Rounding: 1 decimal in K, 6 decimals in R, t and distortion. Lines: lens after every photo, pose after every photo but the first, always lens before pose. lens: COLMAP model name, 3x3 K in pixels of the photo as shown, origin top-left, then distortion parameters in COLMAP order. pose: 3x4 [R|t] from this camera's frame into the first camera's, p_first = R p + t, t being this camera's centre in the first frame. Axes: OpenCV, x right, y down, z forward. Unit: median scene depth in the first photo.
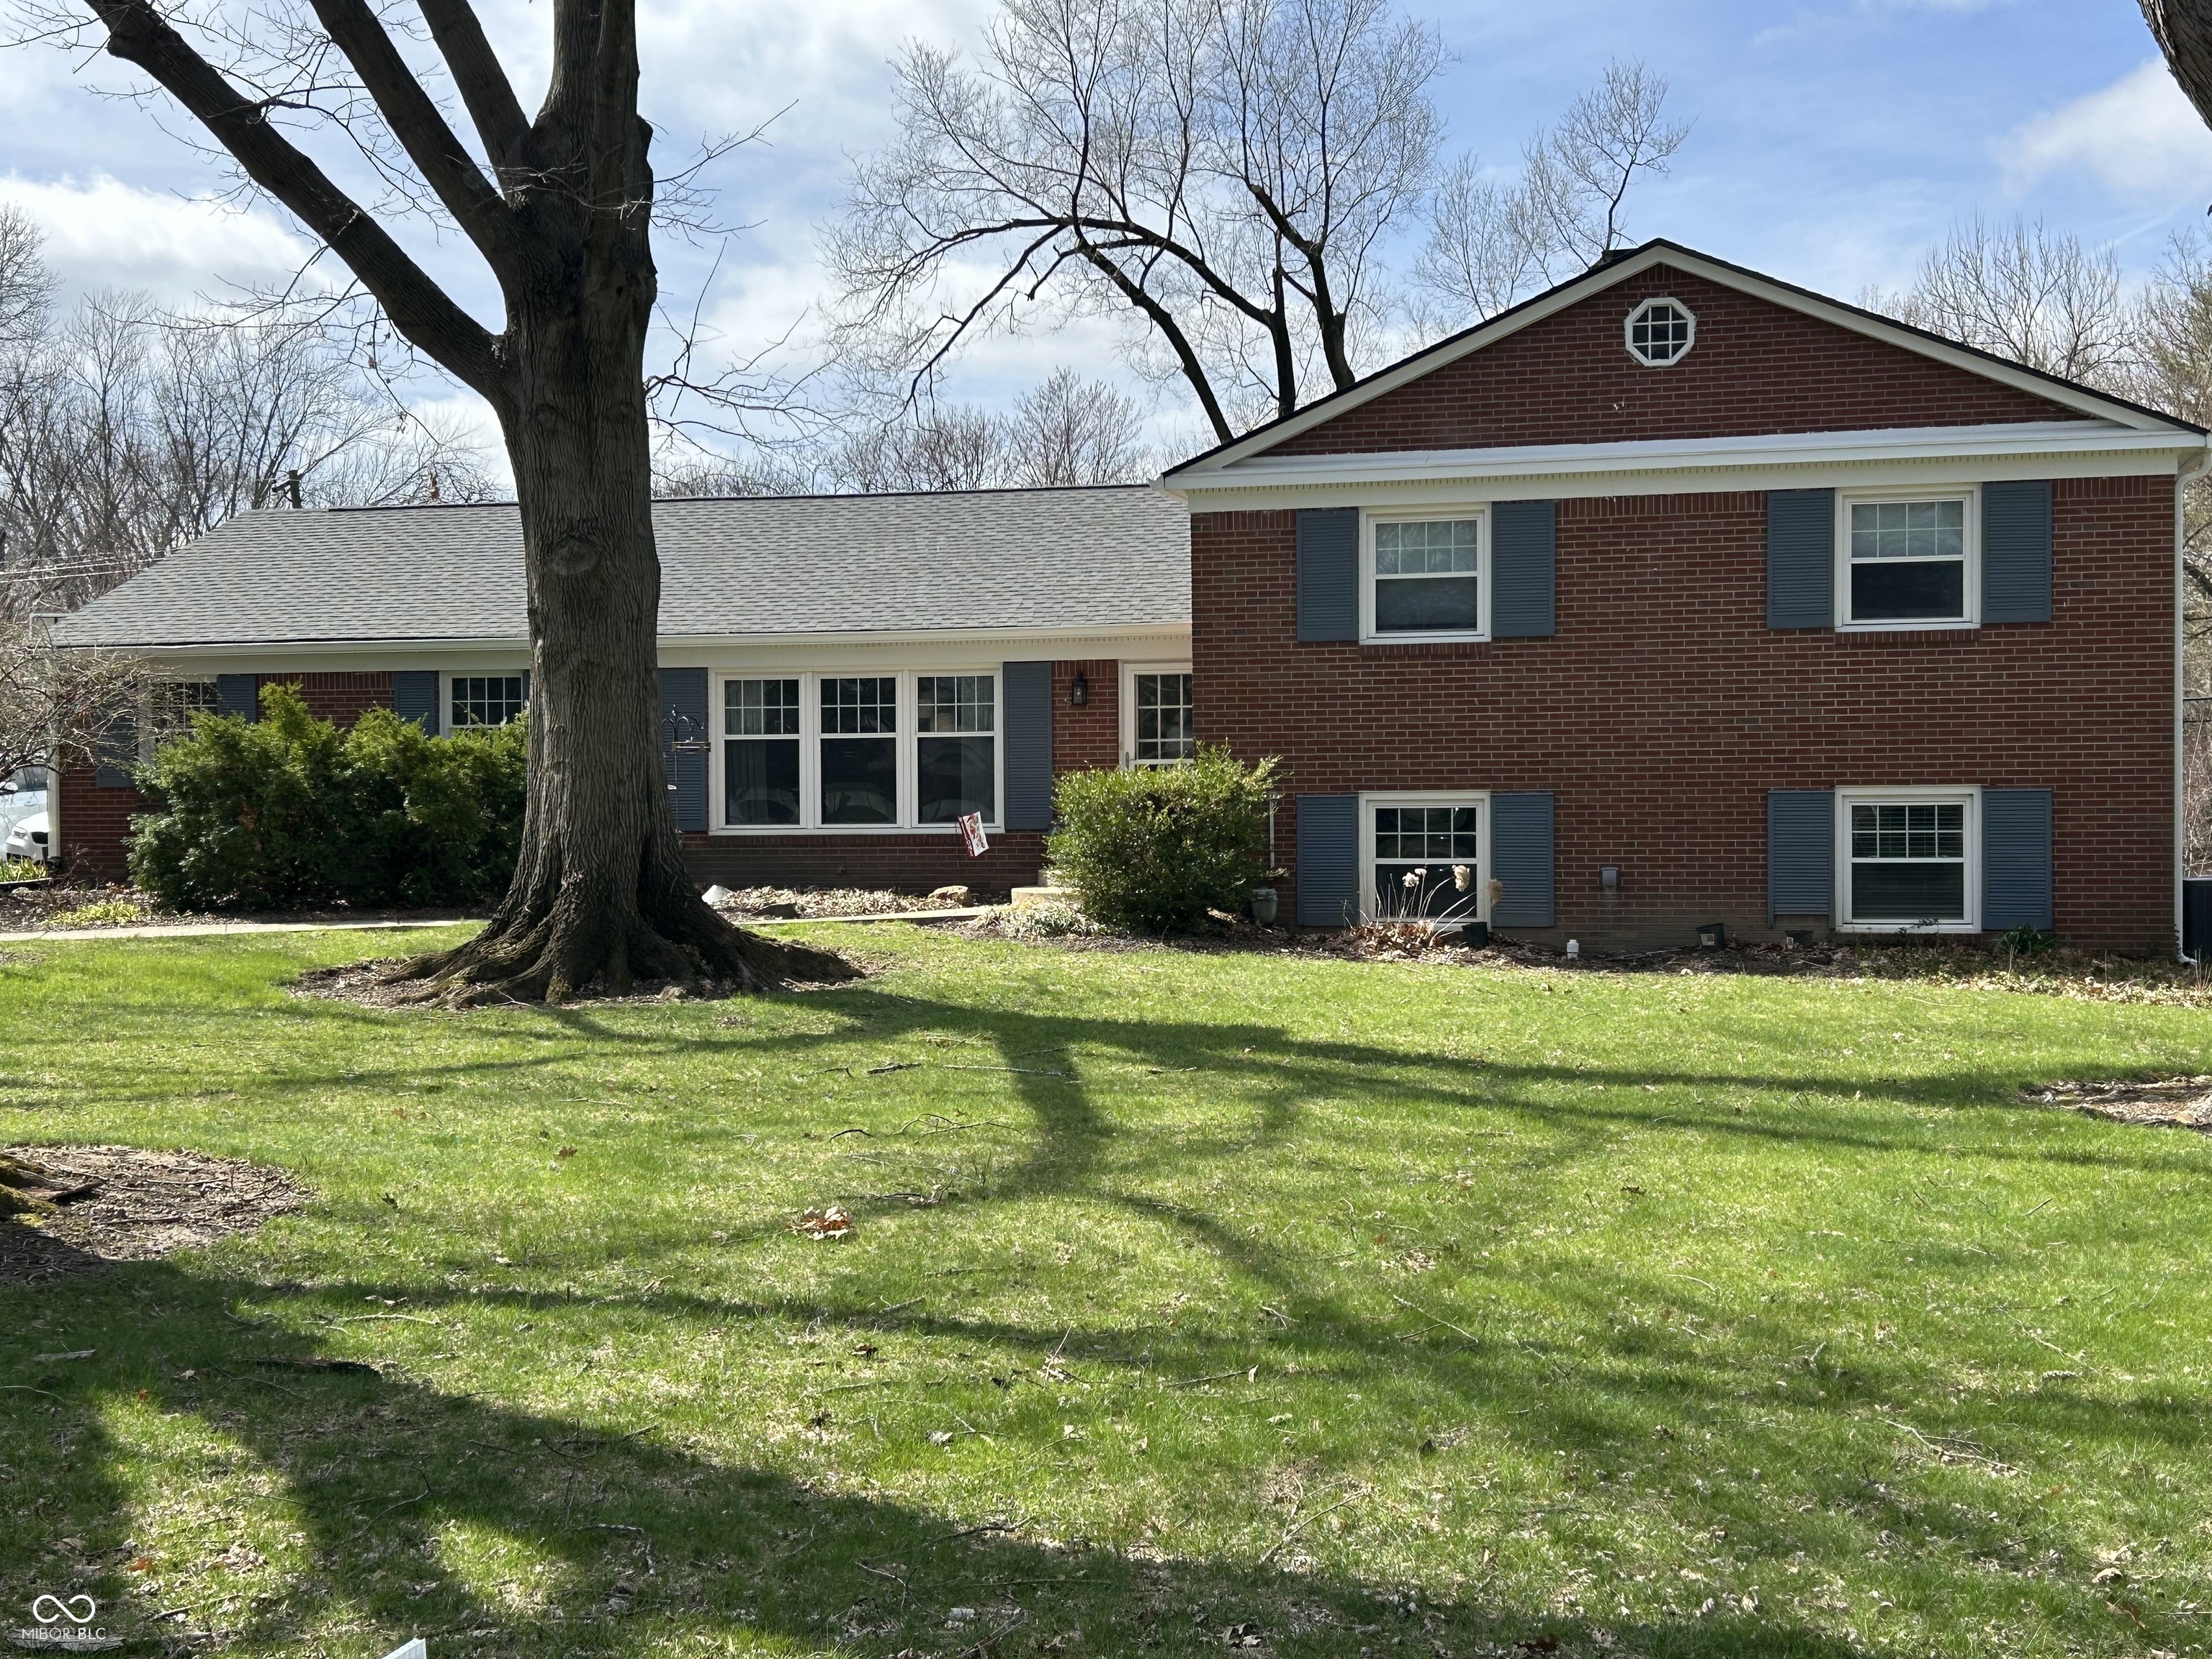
lens RADIAL K [[2727.8, 0, 1117.1], [0, 2727.8, 837.4], [0, 0, 1]] dist [0.210872, -0.608095]
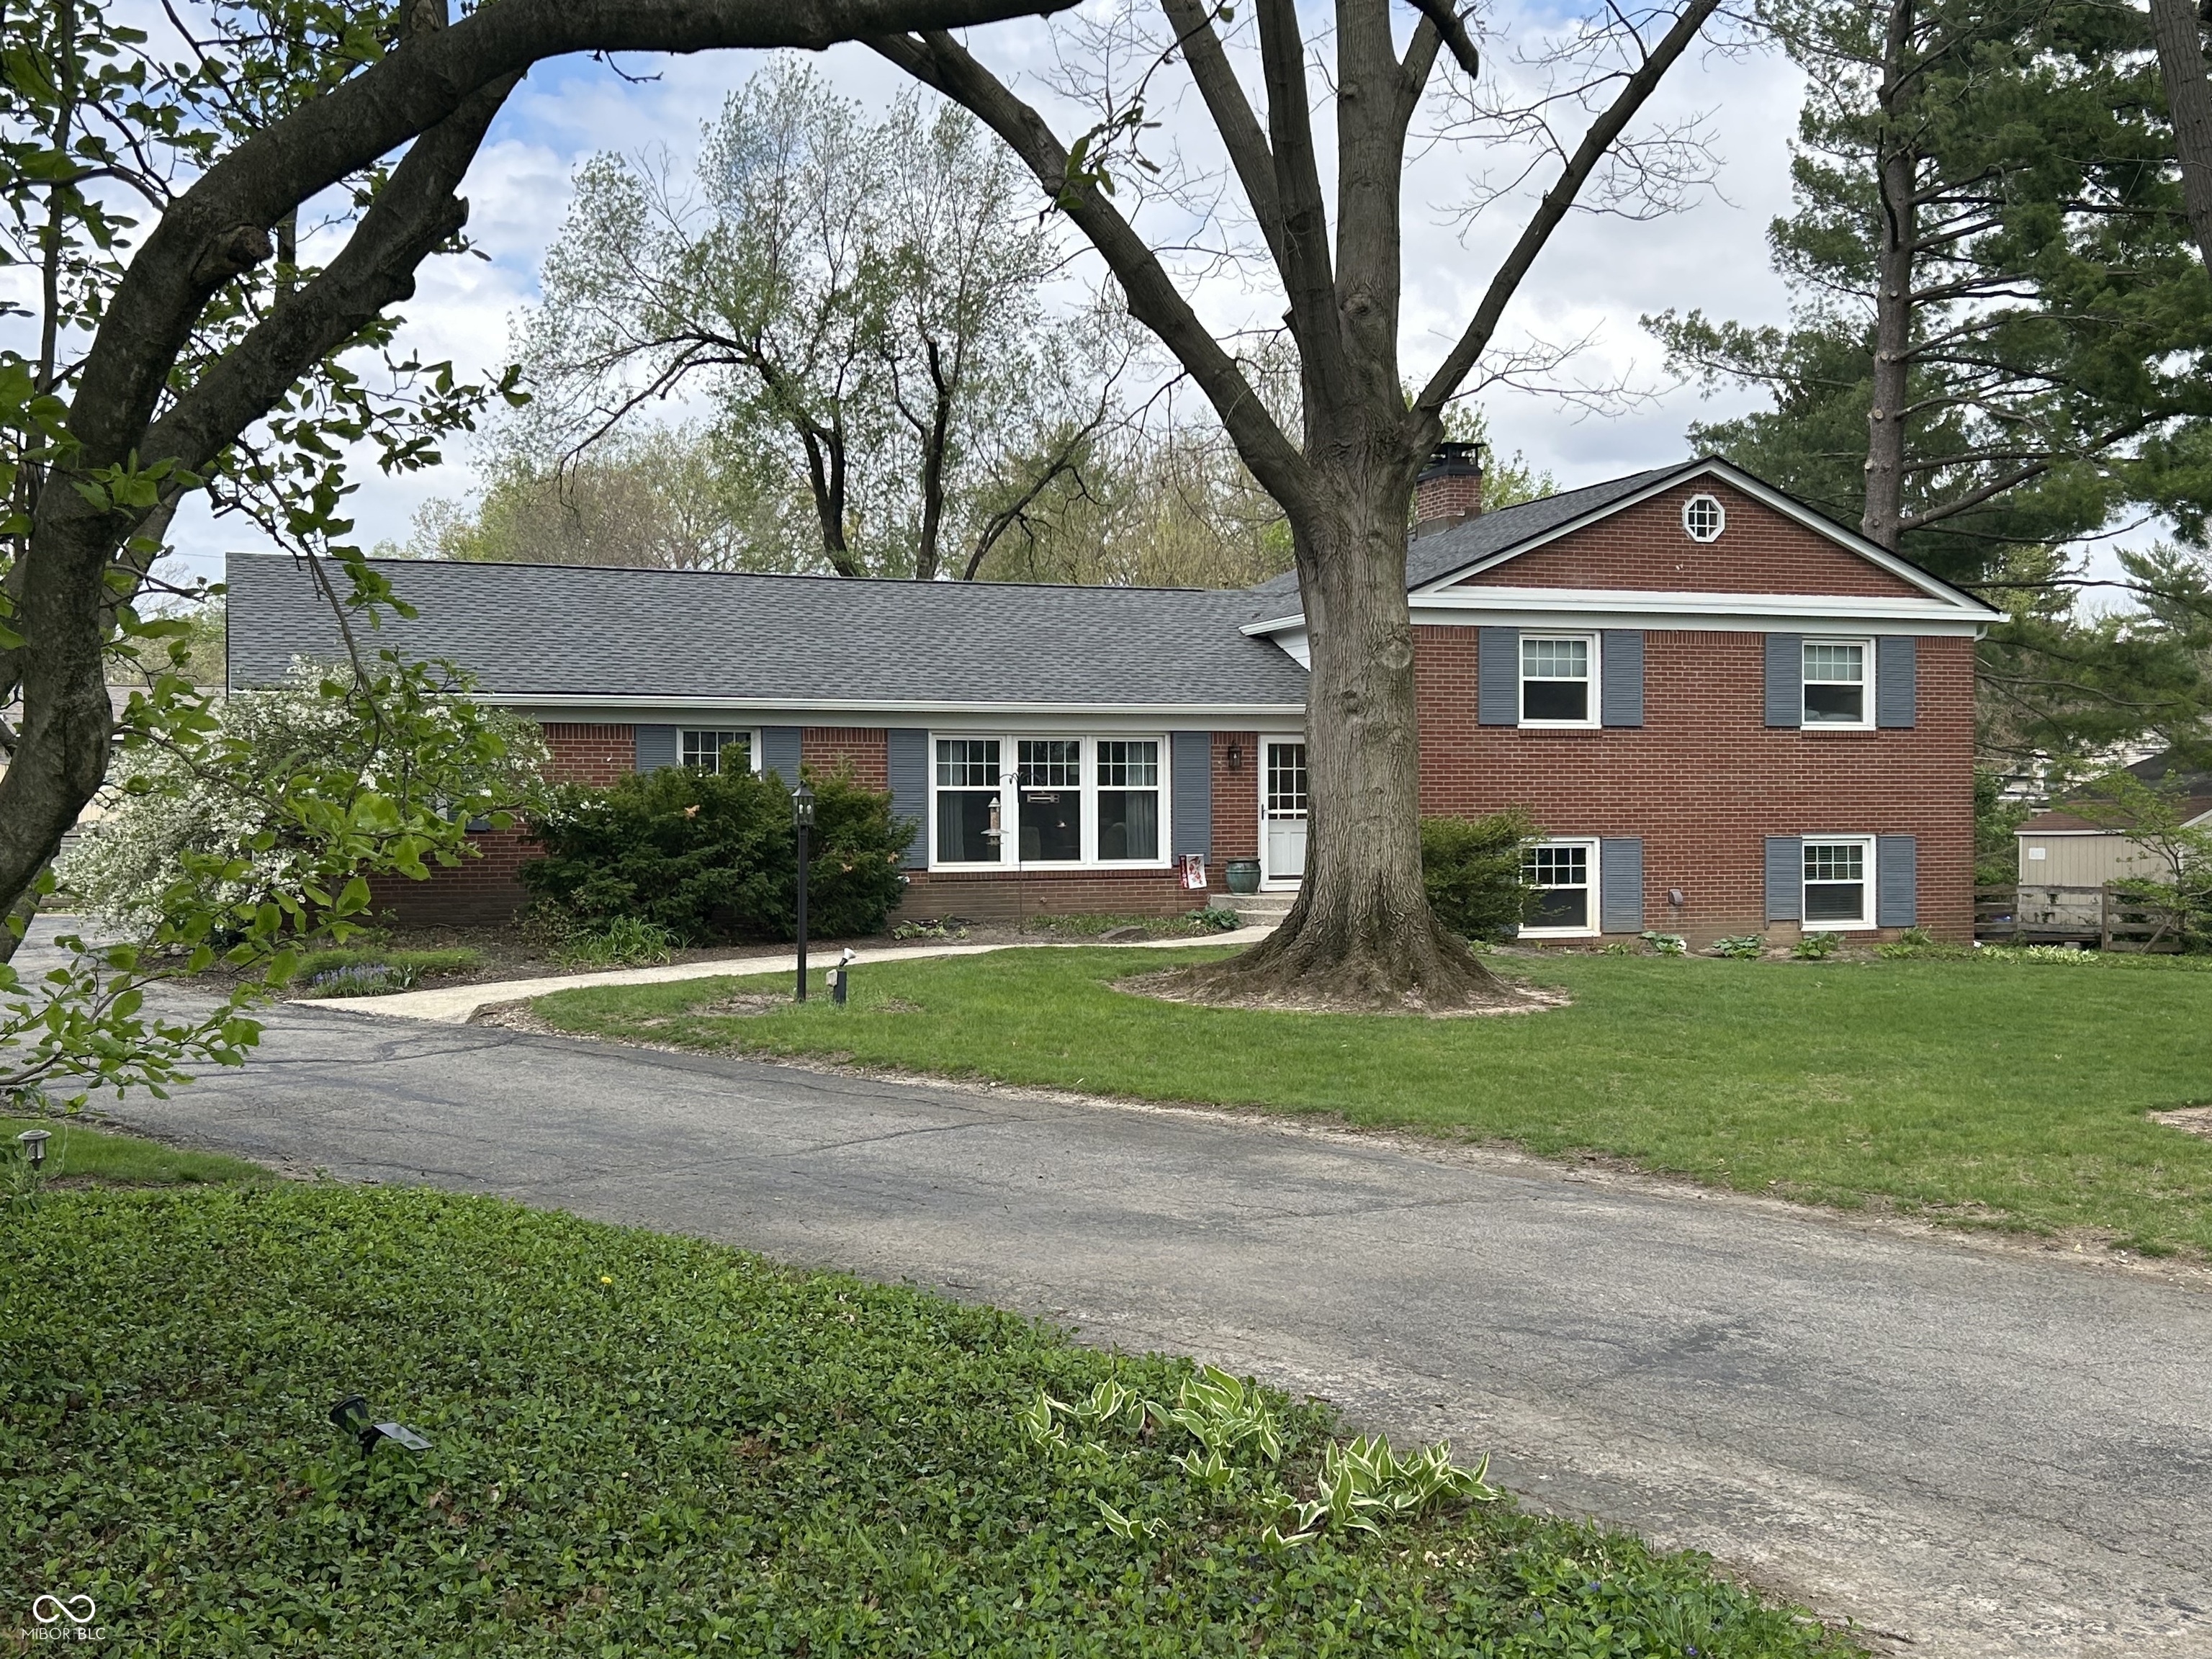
lens RADIAL K [[2338.4, 0, 1106.0], [0, 2338.4, 829.5], [0, 0, 1]] dist [0.127880, -0.296239]
pose [[0.825729, 0.001791, 0.564065, -0.785965], [0.007477, 0.999872, -0.014119, -0.005281], [-0.564018, 0.015876, 0.825610, 0.165001]]
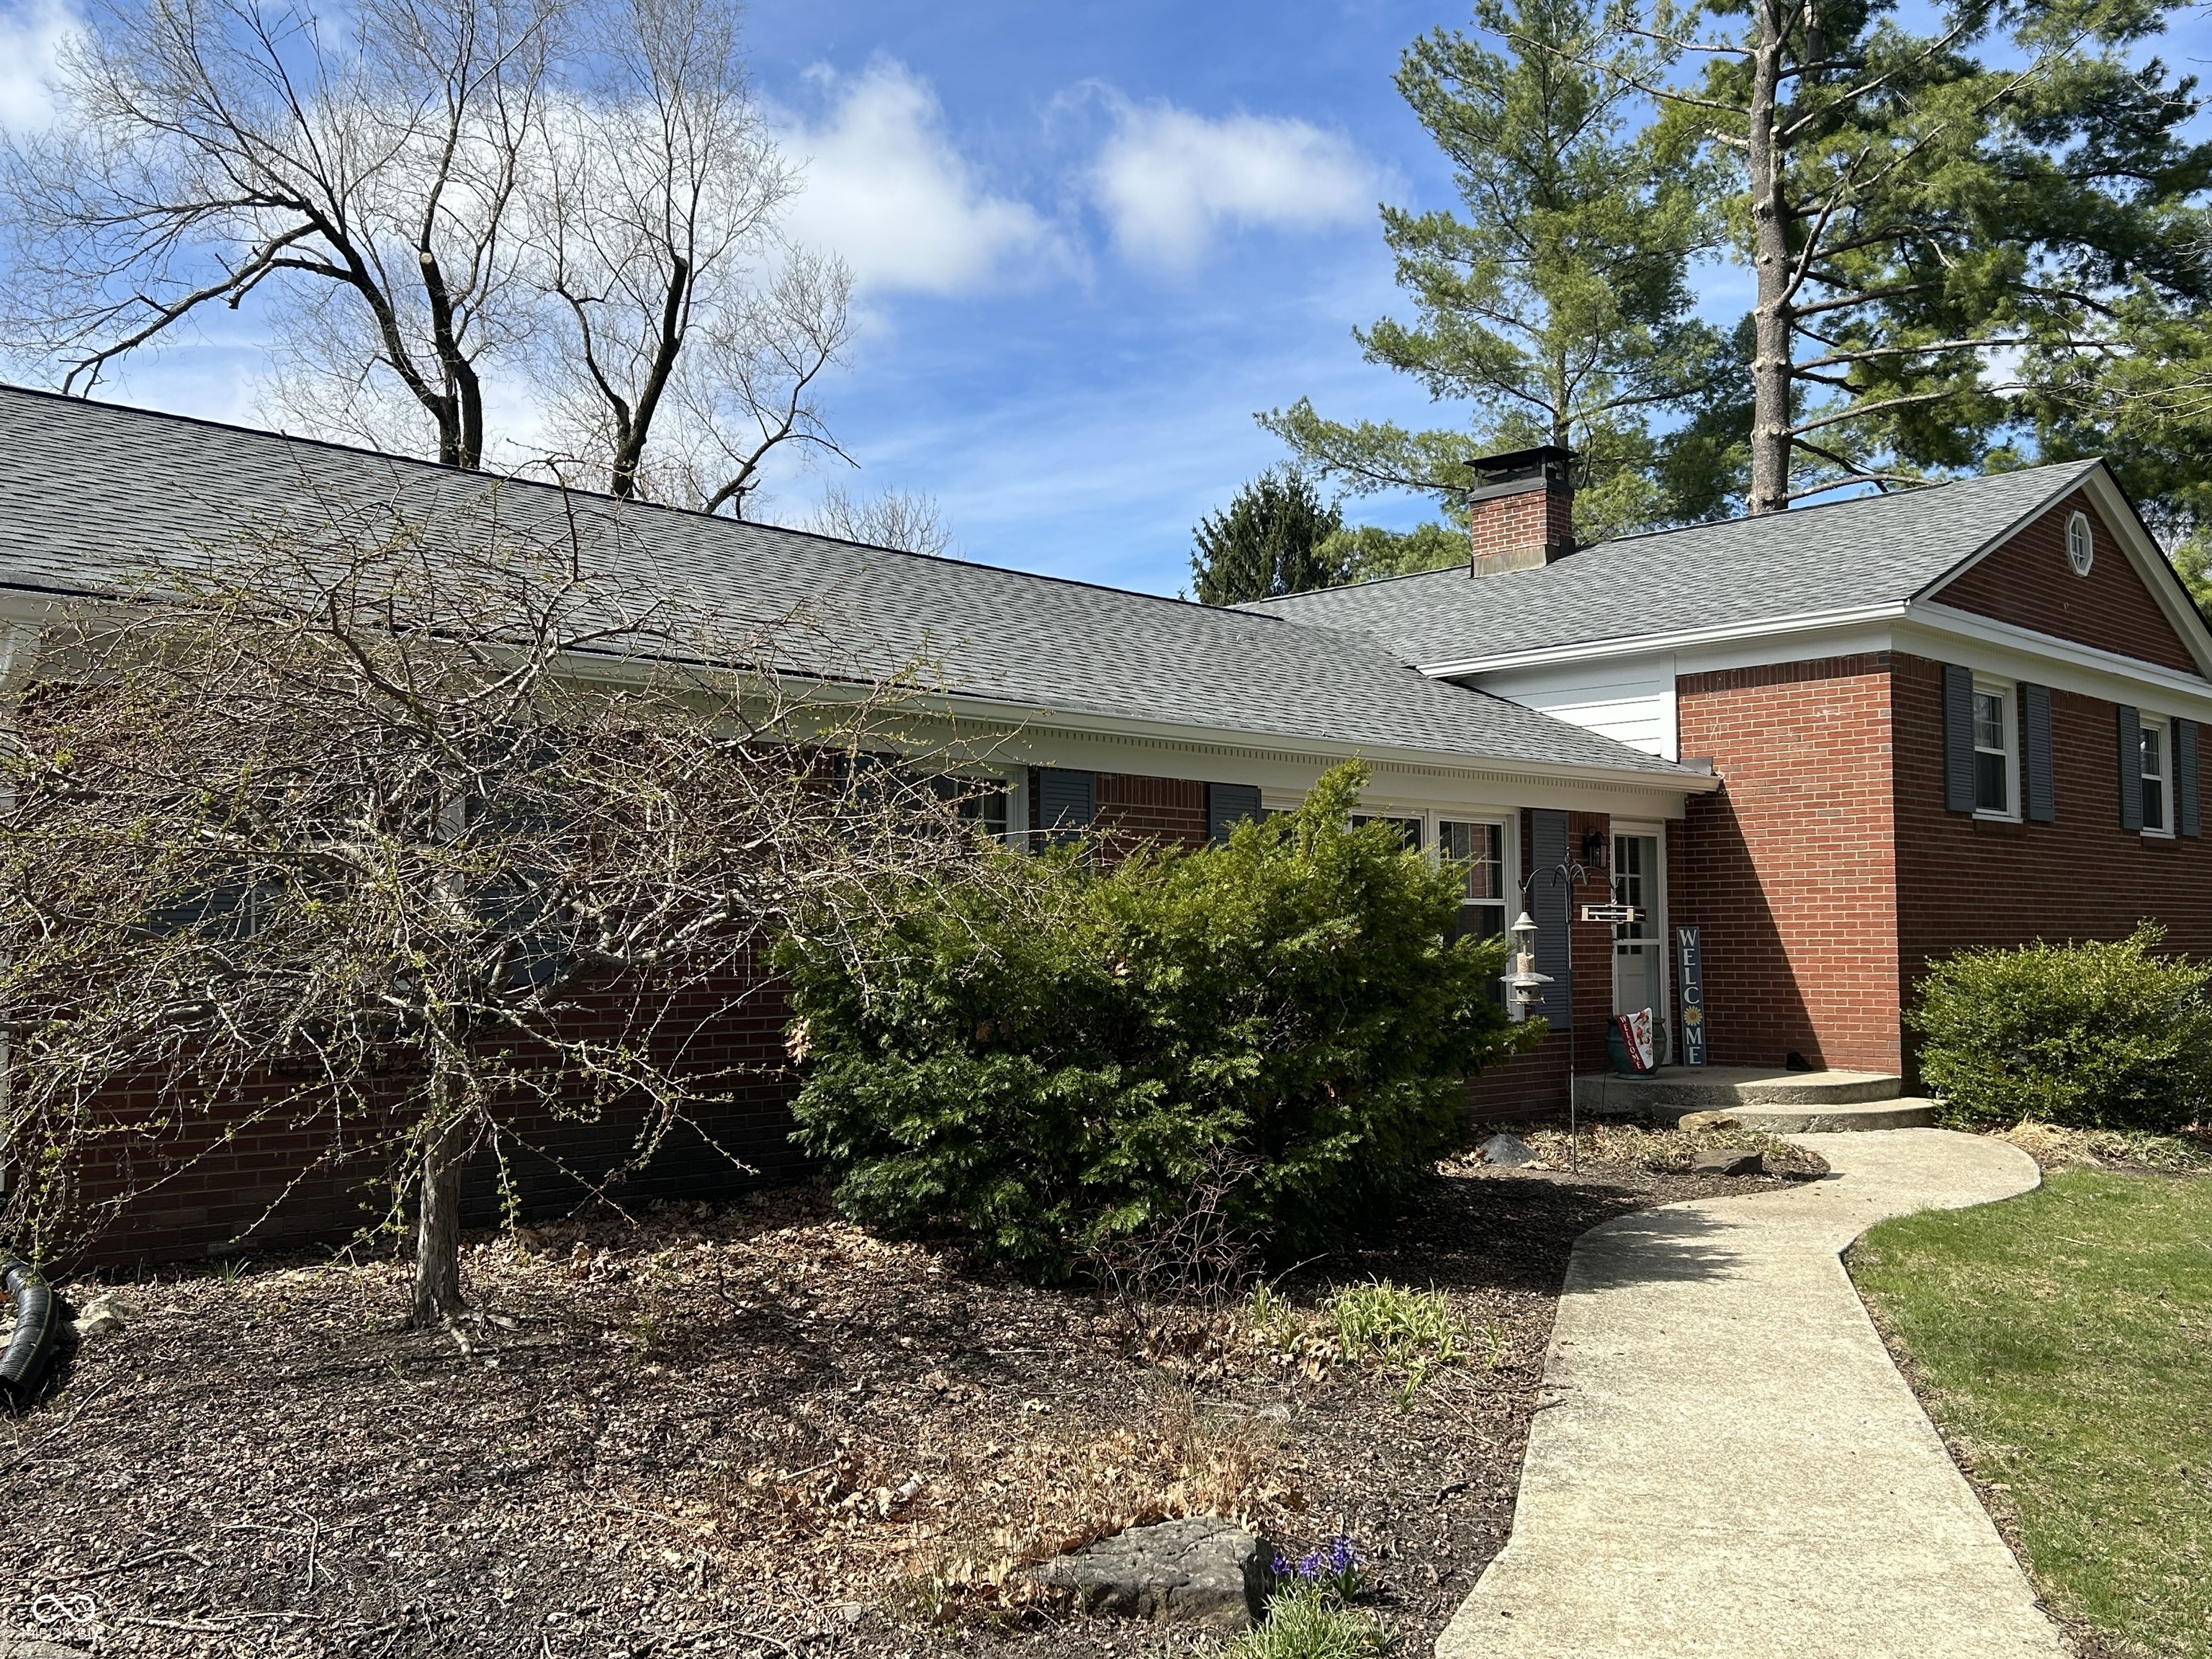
lens RADIAL K [[2004.5, 0, 1098.4], [0, 2004.5, 841.3], [0, 0, 1]] dist [0.137309, -0.270909]
pose [[0.505663, 0.052144, 0.861154, -0.684628], [0.017524, 0.997345, -0.070681, -0.021094], [-0.862553, 0.050832, 0.503407, 0.973641]]
